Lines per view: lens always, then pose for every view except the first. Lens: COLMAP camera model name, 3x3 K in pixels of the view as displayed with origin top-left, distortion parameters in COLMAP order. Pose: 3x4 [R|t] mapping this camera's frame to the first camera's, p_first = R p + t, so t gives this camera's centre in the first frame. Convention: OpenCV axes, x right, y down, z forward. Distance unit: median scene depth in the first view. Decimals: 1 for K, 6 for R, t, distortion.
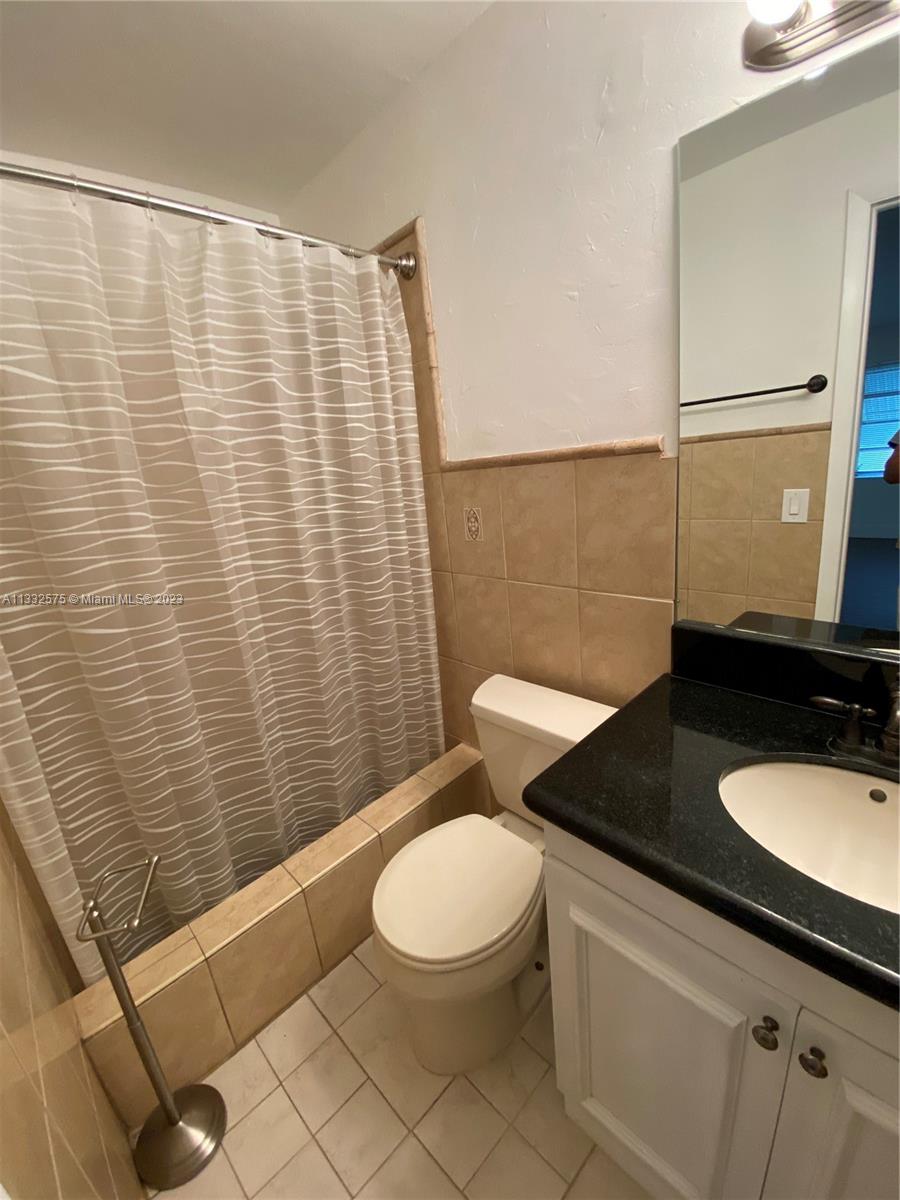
lens RADIAL K [[485.6, 0, 450.0], [0, 485.6, 600.0], [0, 0, 1]] dist [0.000551, -0.000145]
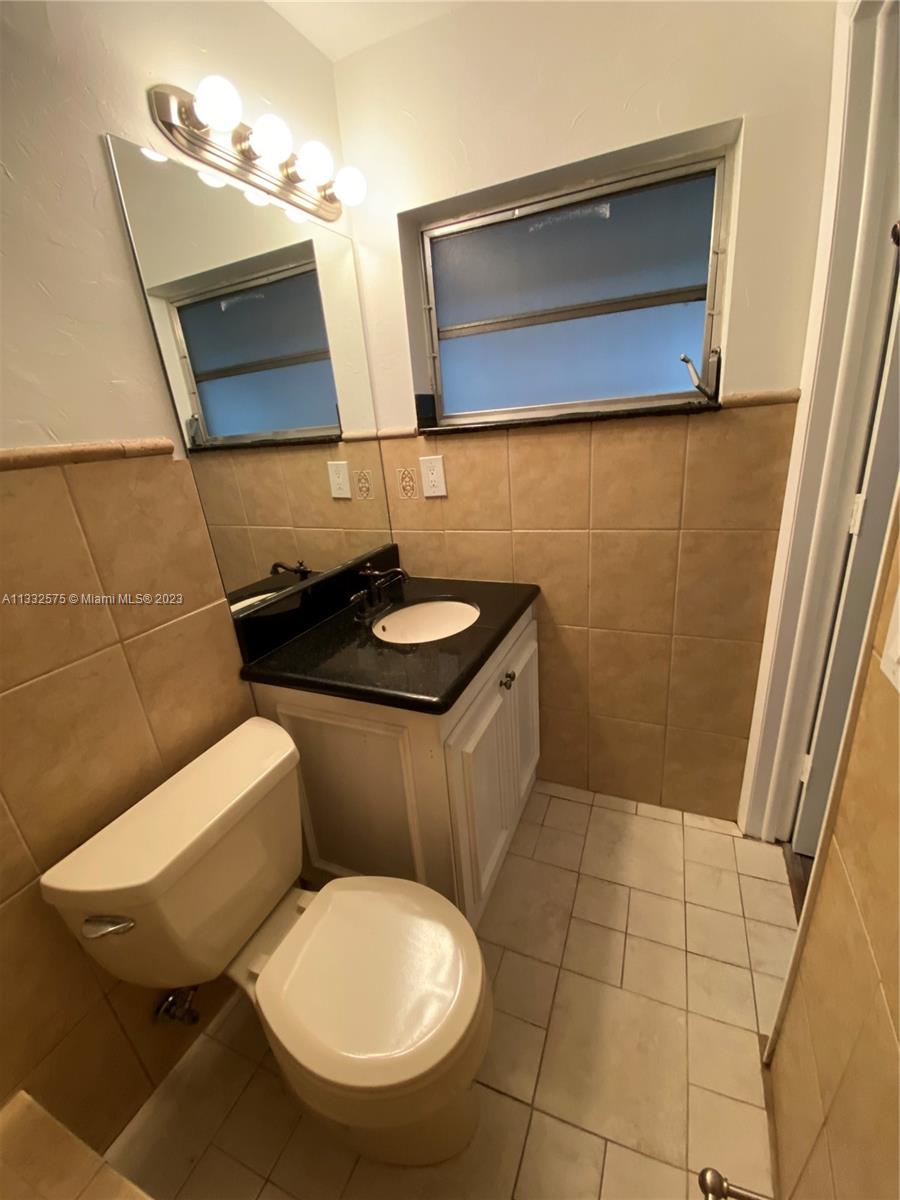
lens RADIAL K [[485.6, 0, 450.0], [0, 485.6, 600.0], [0, 0, 1]] dist [0.000551, -0.000145]
pose [[-0.362835, -0.183888, 0.913529, -0.635667], [0.371217, 0.870668, 0.322700, -0.144260], [-0.854721, 0.456204, -0.247647, 0.816653]]
